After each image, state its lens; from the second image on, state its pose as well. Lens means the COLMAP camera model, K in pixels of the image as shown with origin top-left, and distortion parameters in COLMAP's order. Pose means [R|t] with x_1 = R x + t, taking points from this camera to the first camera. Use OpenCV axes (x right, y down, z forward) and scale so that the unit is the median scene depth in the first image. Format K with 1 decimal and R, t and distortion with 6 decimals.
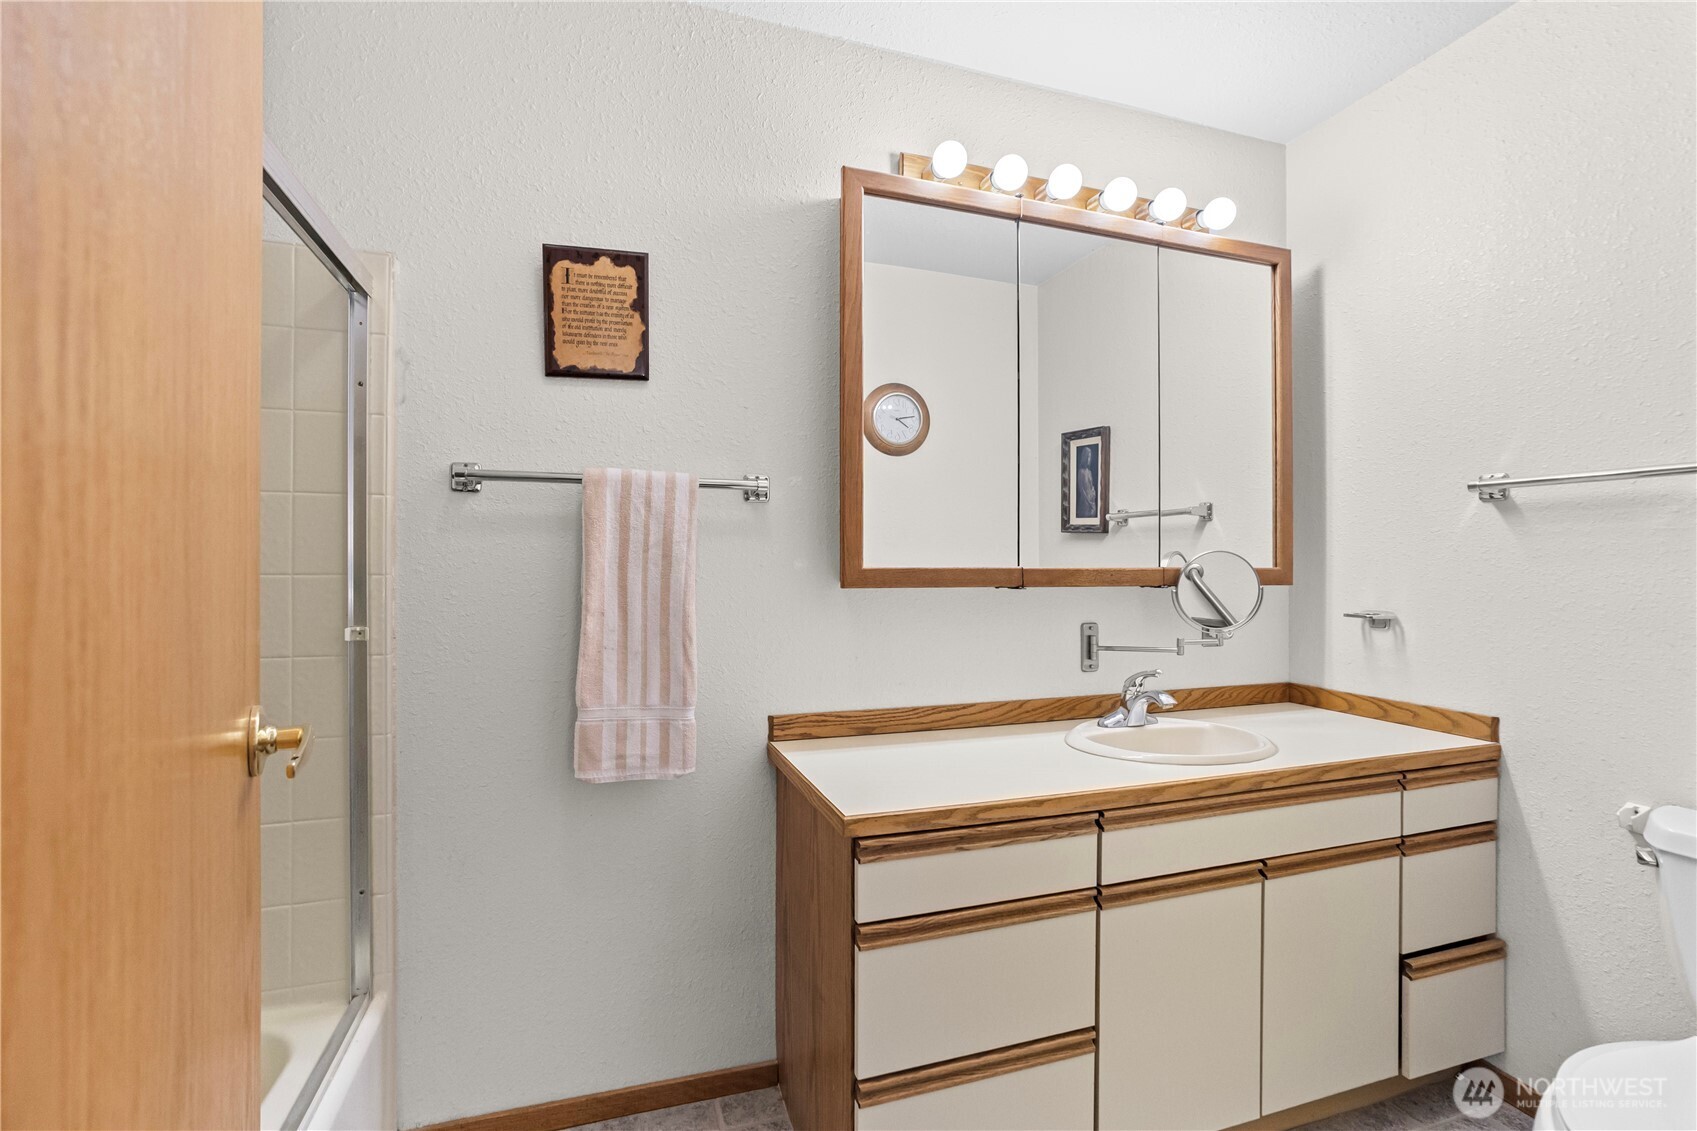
lens RADIAL K [[770.5, 0, 843.9], [0, 770.5, 562.0], [0, 0, 1]] dist [-0.019455, 0.000553]
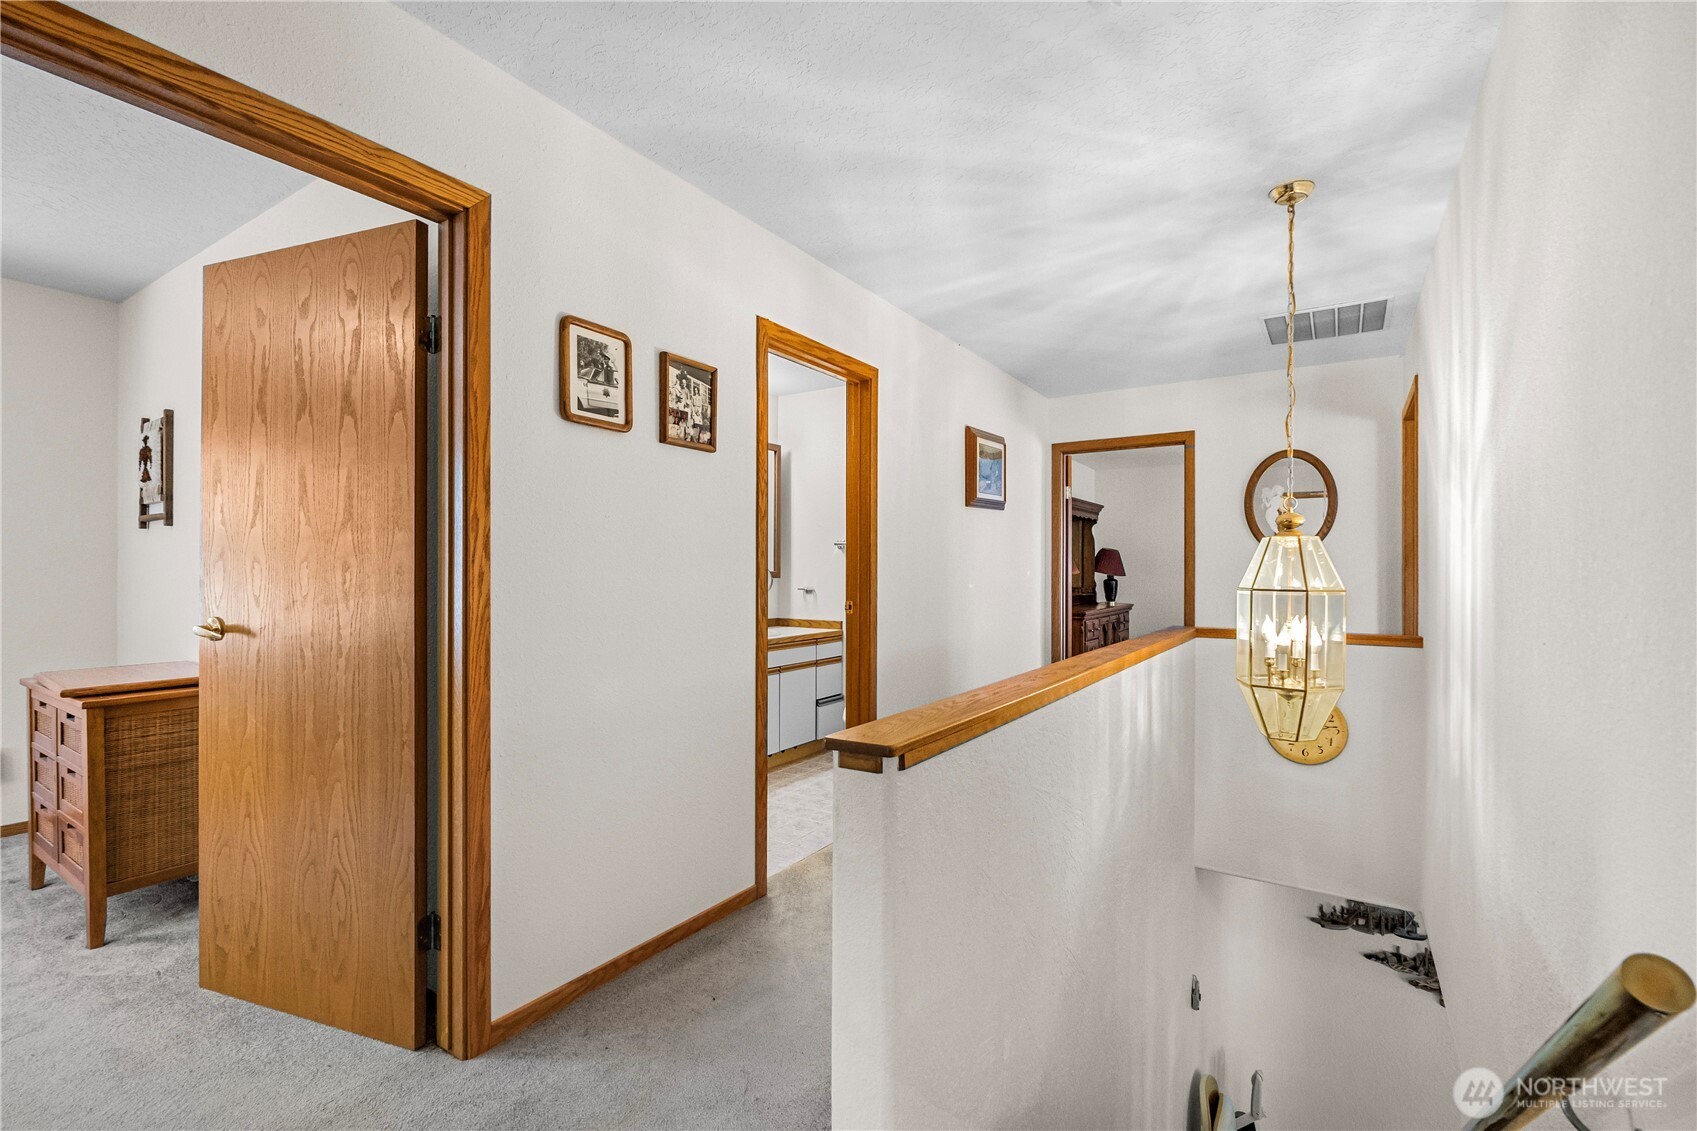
lens RADIAL K [[770.5, 0, 846.7], [0, 770.5, 568.5], [0, 0, 1]] dist [-0.019455, 0.000553]
pose [[0.777875, 0.001934, 0.628416, -0.942553], [-0.004244, 0.999989, 0.002176, -0.008606], [-0.628405, -0.004360, 0.777874, -1.250678]]
